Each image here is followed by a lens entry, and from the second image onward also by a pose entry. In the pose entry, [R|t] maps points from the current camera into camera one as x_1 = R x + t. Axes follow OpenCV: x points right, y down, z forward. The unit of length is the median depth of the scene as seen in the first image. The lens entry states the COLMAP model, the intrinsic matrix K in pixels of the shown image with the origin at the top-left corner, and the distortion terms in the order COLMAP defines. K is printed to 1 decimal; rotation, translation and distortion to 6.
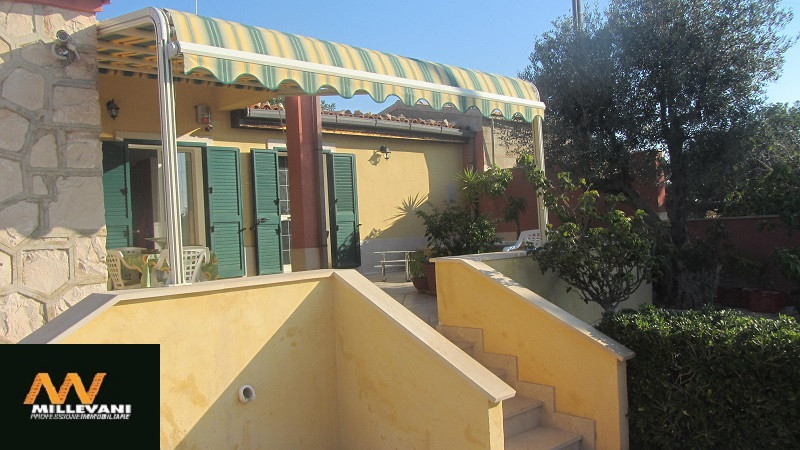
lens RADIAL K [[653.8, 0, 400.0], [0, 653.8, 225.0], [0, 0, 1]] dist [-0.036515, 0.000044]
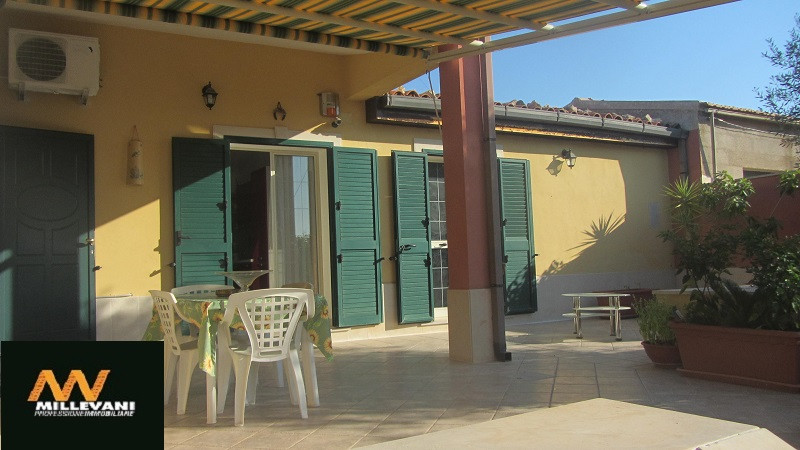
lens RADIAL K [[653.8, 0, 400.0], [0, 653.8, 225.0], [0, 0, 1]] dist [-0.036515, 0.000044]
pose [[0.976164, -0.001490, -0.217030, -0.057020], [-0.009058, 0.998825, -0.047599, 0.002632], [0.216846, 0.048430, 0.975004, 0.274546]]
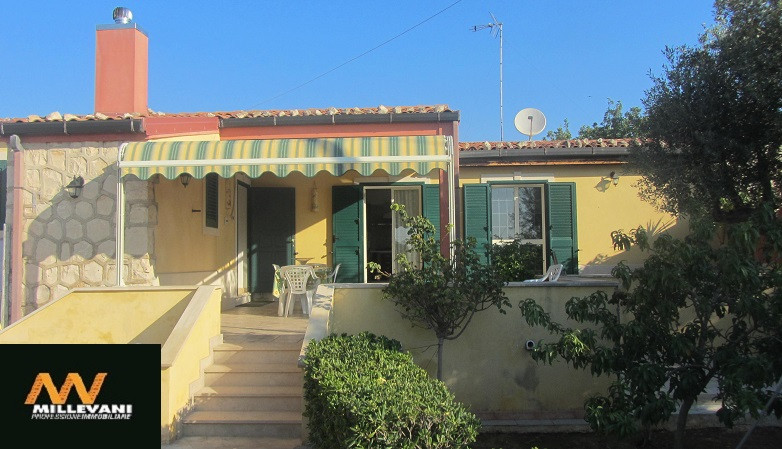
lens RADIAL K [[660.9, 0, 391.6], [0, 660.9, 208.2], [0, 0, 1]] dist [-0.004701, -0.001374]
pose [[0.708460, -0.011161, -0.705663, 0.518338], [-0.018335, 0.999246, -0.034212, -0.028162], [0.705513, 0.037176, 0.707721, 0.053935]]
